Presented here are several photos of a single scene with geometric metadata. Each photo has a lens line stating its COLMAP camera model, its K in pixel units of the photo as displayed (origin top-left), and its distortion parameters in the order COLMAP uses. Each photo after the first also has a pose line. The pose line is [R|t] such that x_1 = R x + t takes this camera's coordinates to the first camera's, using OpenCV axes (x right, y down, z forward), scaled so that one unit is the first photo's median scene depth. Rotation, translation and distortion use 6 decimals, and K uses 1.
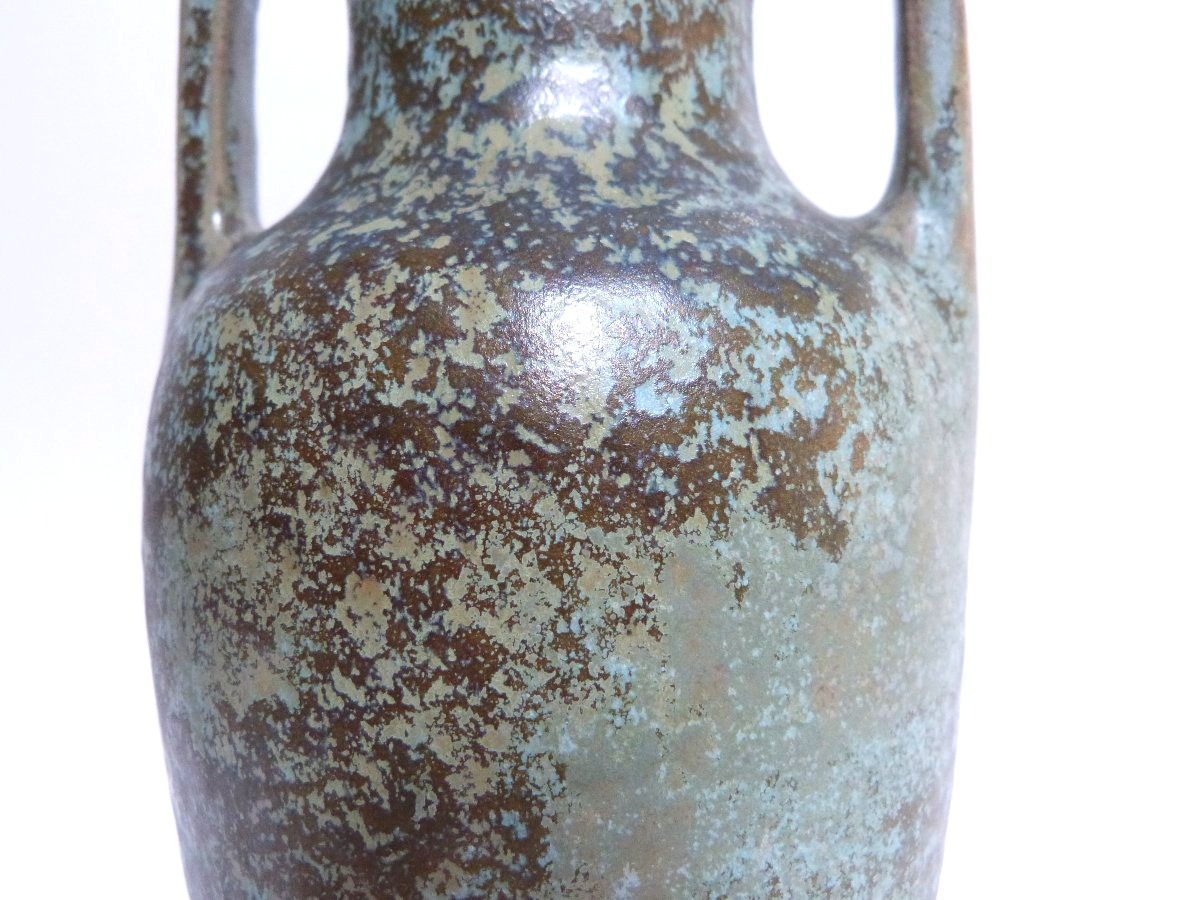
lens RADIAL K [[1033.2, 0, 591.9], [0, 1033.2, 451.3], [0, 0, 1]] dist [-0.074313, 0.017887]
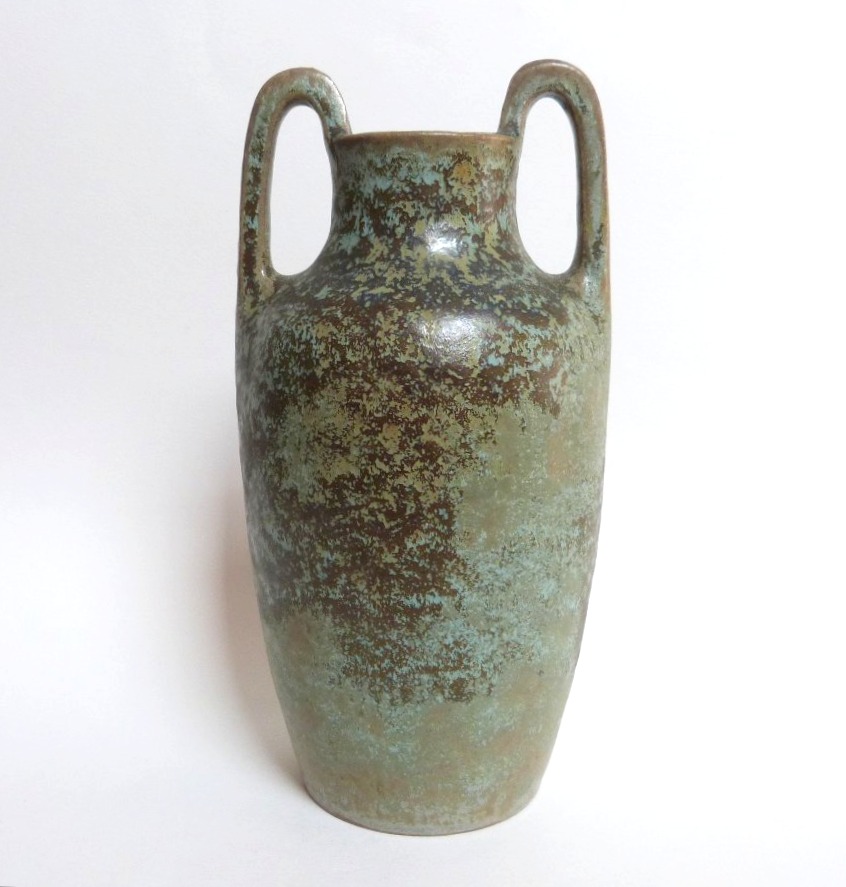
lens RADIAL K [[1020.4, 0, 402.6], [0, 1020.4, 440.5], [0, 0, 1]] dist [-0.051789, -0.003639]
pose [[0.991245, -0.011353, 0.131546, -0.517109], [0.003983, 0.998414, 0.056150, 0.011516], [-0.131975, -0.055135, 0.989718, -1.609718]]
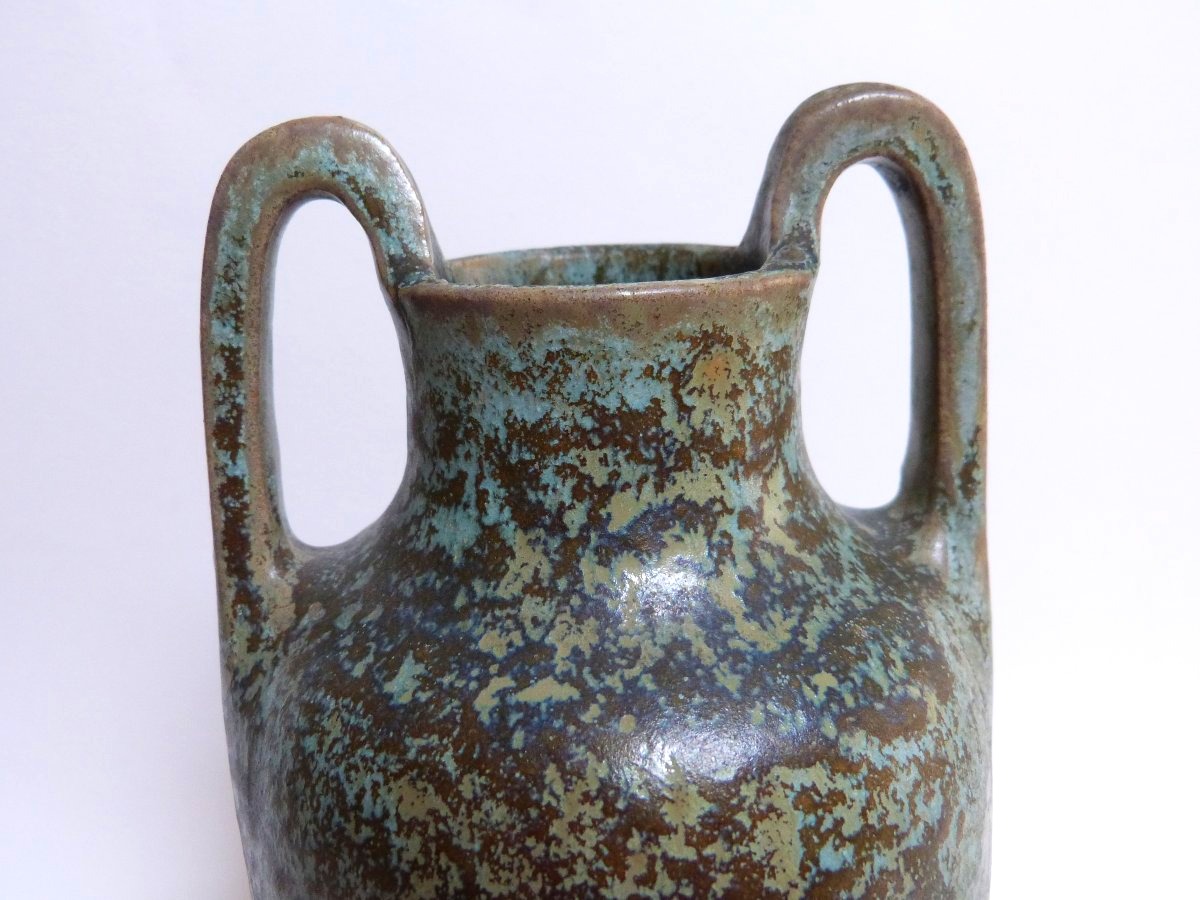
lens RADIAL K [[1033.2, 0, 591.9], [0, 1033.2, 451.3], [0, 0, 1]] dist [-0.074313, 0.017887]
pose [[0.969777, -0.087044, 0.227940, -0.401550], [0.057259, 0.989302, 0.134178, -0.631184], [-0.237181, -0.117072, 0.964386, -0.003310]]
